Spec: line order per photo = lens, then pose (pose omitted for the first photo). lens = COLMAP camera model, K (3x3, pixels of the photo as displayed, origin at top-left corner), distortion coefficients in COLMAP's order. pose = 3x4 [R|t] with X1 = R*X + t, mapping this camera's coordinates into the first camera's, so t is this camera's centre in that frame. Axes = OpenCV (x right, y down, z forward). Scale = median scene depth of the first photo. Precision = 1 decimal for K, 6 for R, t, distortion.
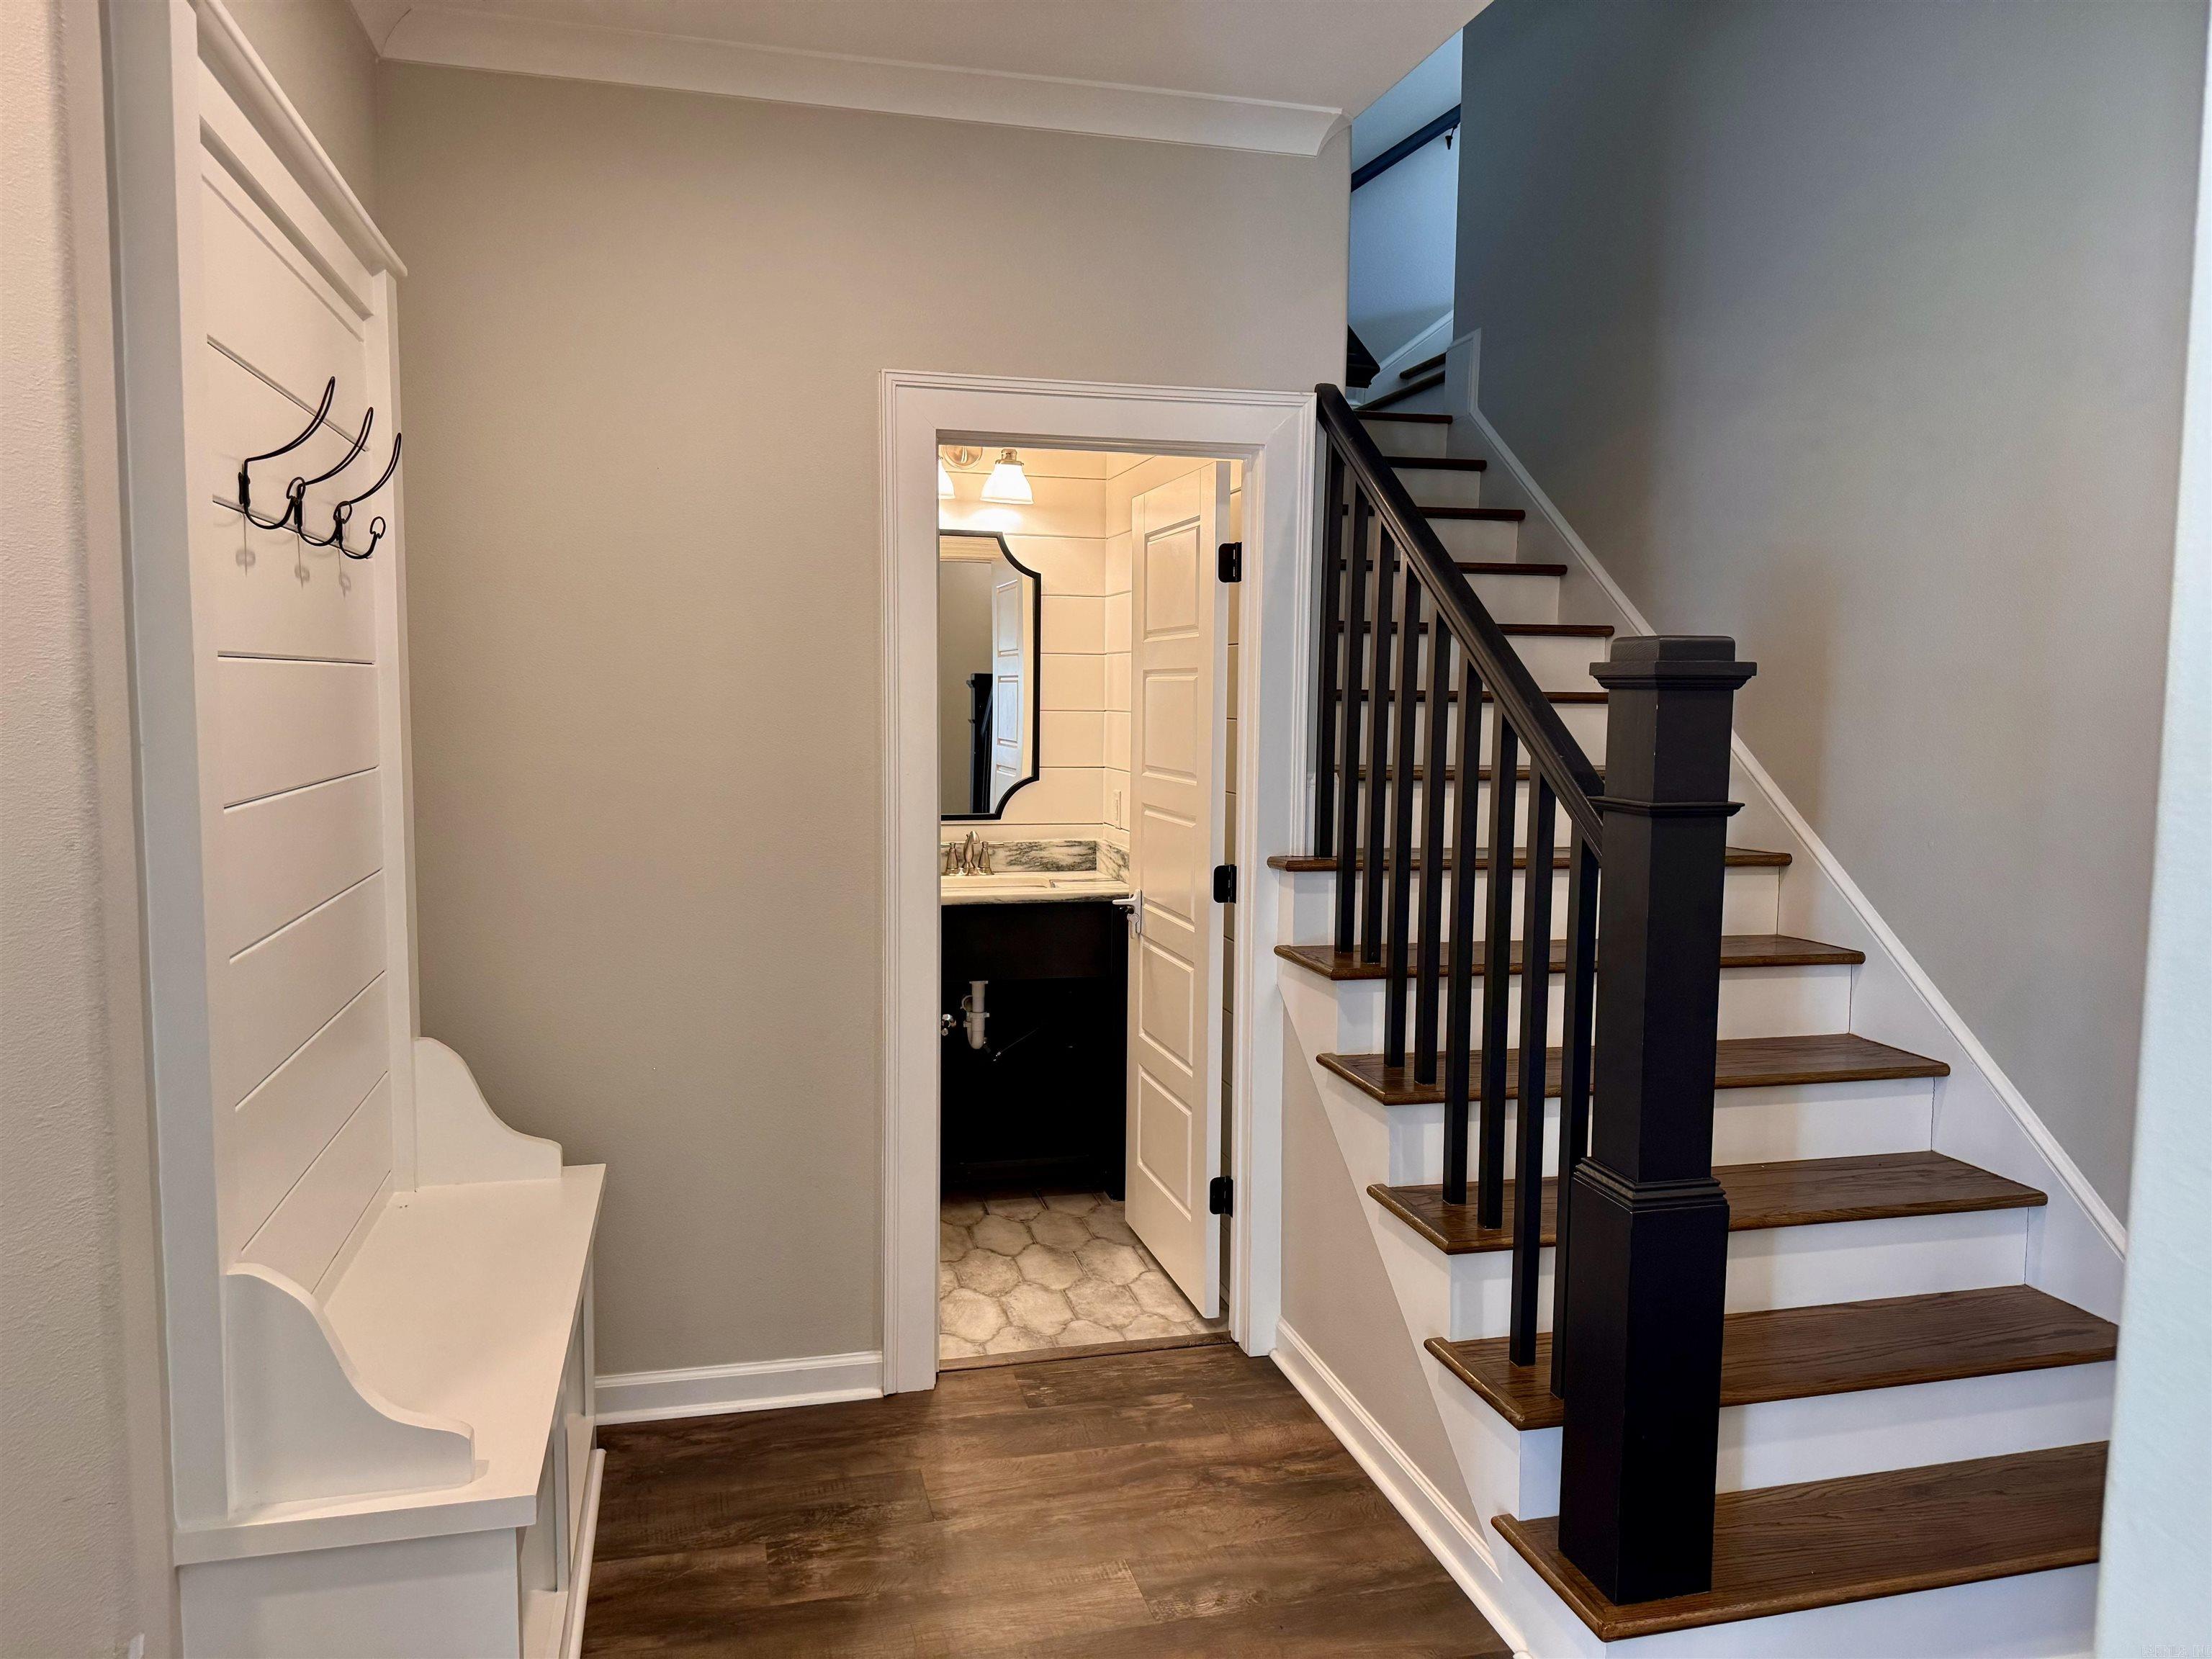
lens RADIAL K [[1546.5, 0, 1107.0], [0, 1546.5, 830.8], [0, 0, 1]] dist [0.008226, -0.025182]
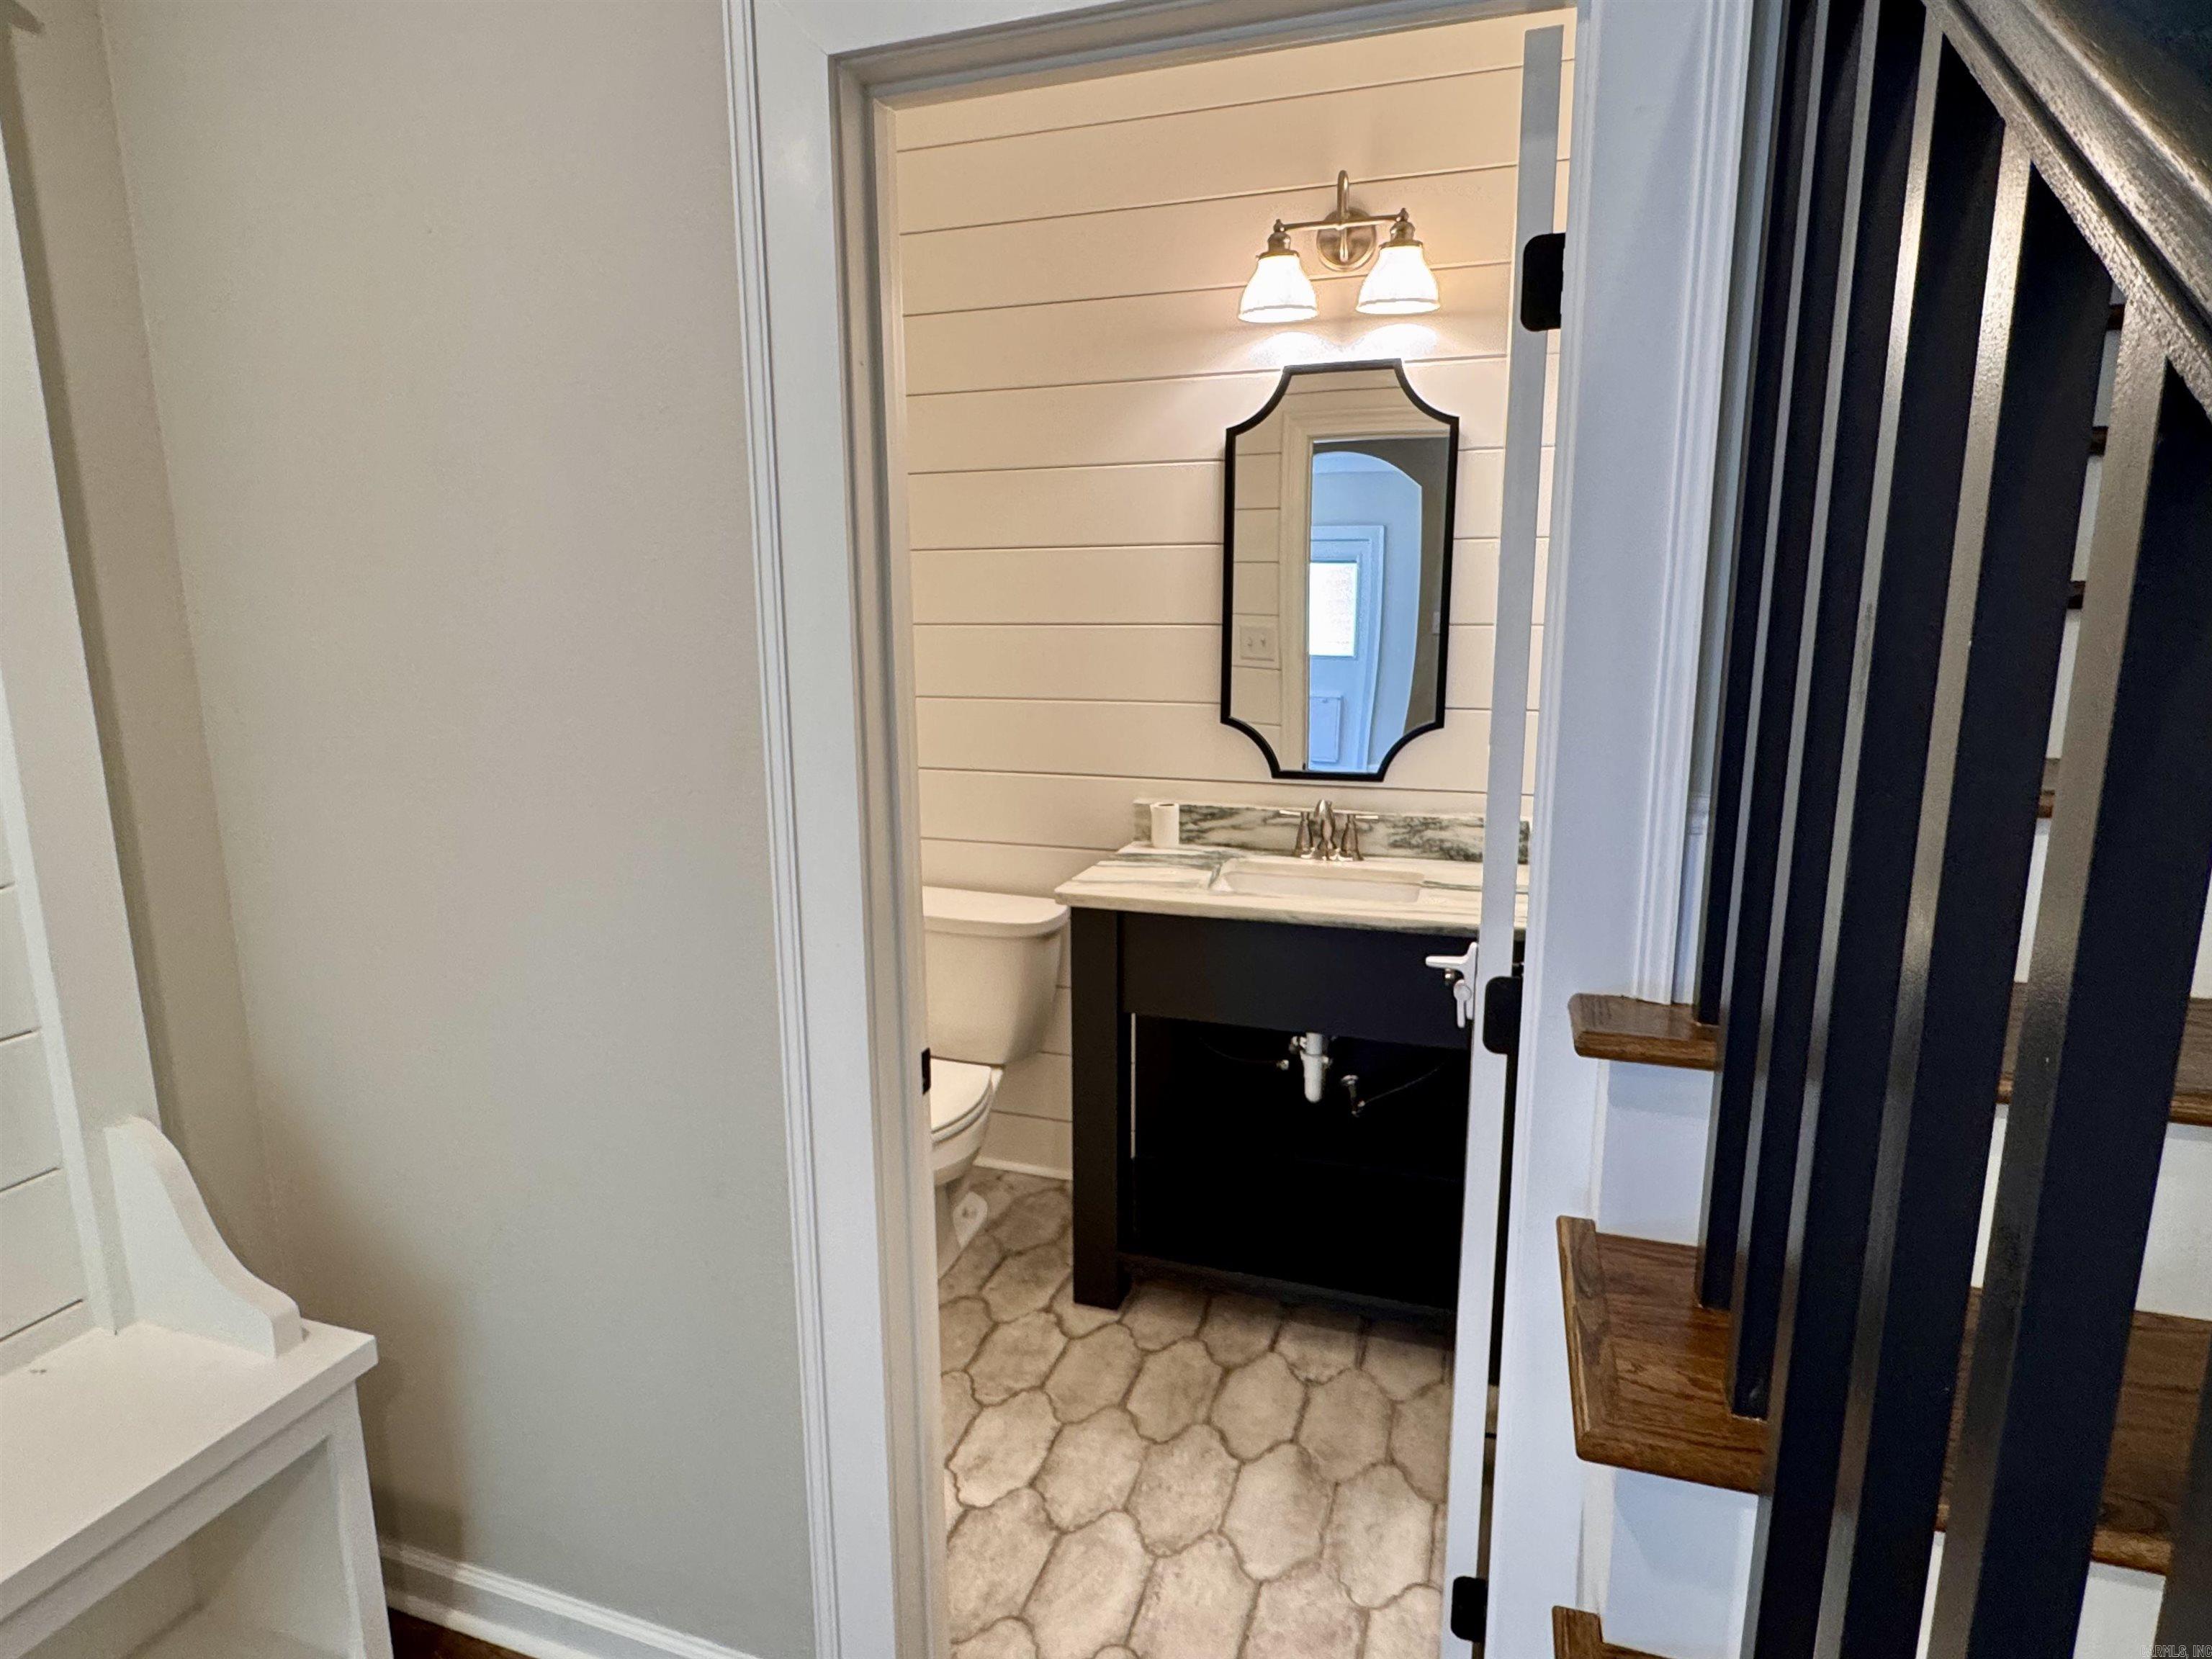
lens RADIAL K [[1197.0, 0, 1096.0], [0, 1197.0, 825.3], [0, 0, 1]] dist [-0.003983, -0.000206]
pose [[0.834532, 0.086816, -0.544076, 0.134287], [-0.034308, 0.993779, 0.105949, -0.045820], [0.549890, -0.069752, 0.832320, 0.525727]]
